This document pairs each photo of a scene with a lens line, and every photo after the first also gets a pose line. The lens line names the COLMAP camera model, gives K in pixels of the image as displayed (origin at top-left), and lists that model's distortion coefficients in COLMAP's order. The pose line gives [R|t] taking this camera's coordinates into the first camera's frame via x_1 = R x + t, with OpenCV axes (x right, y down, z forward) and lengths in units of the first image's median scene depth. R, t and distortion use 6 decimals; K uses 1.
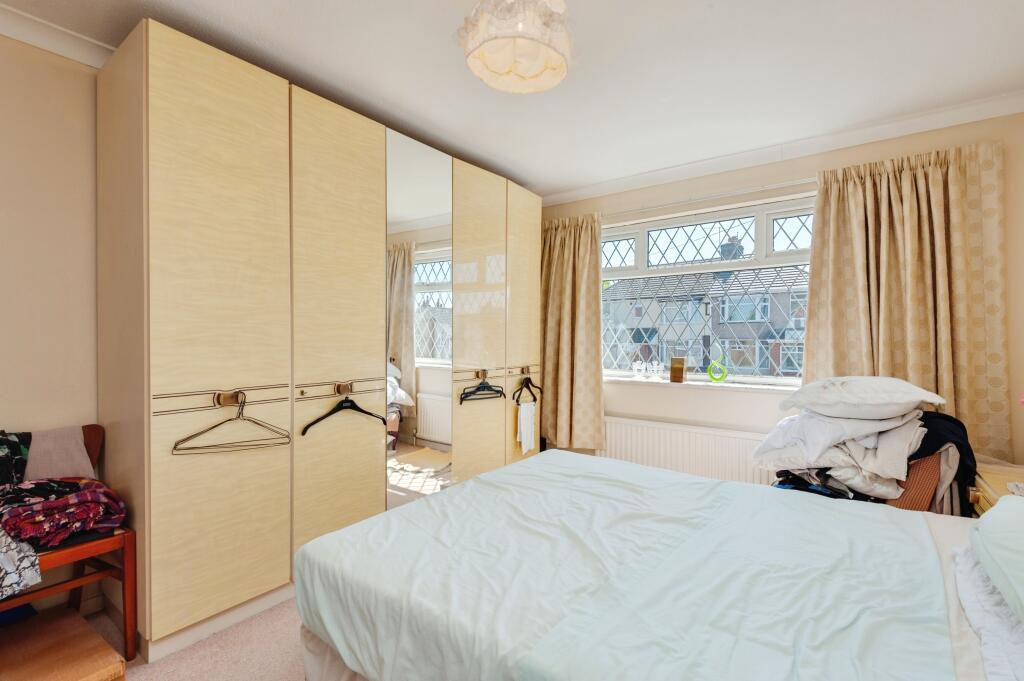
lens RADIAL K [[460.5, 0, 512.0], [0, 460.5, 340.5], [0, 0, 1]] dist [0.000535, -0.000228]
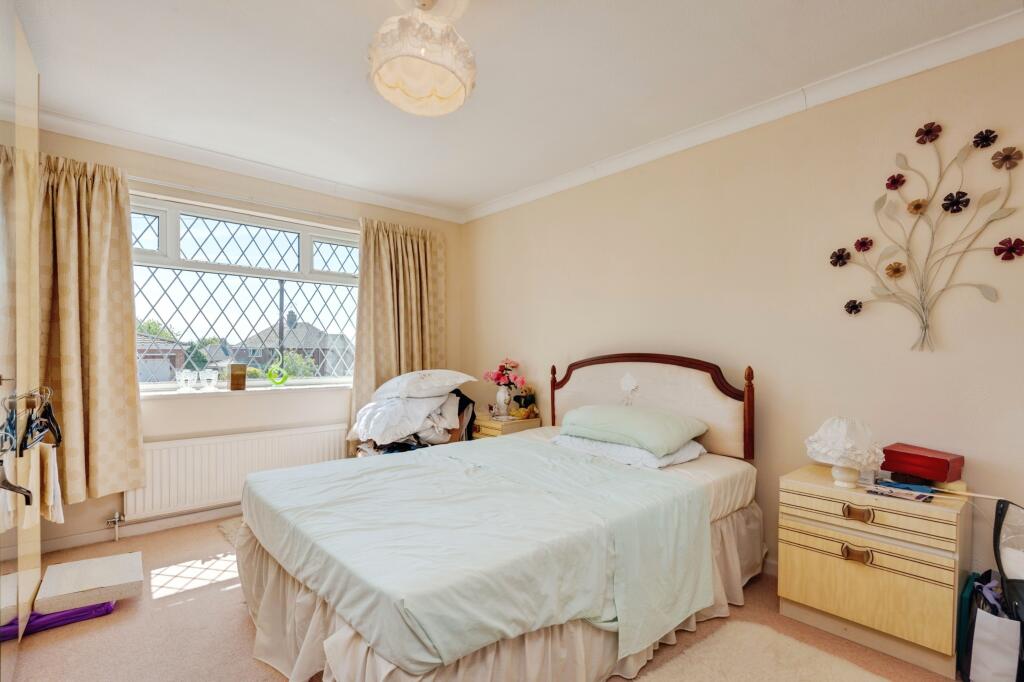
lens RADIAL K [[467.3, 0, 513.9], [0, 467.3, 366.4], [0, 0, 1]] dist [-0.000843, -0.000097]
pose [[0.195710, -0.033536, 0.980088, -0.489166], [-0.003051, 0.999389, 0.034805, 0.008020], [-0.980657, -0.009802, 0.195488, 0.277786]]
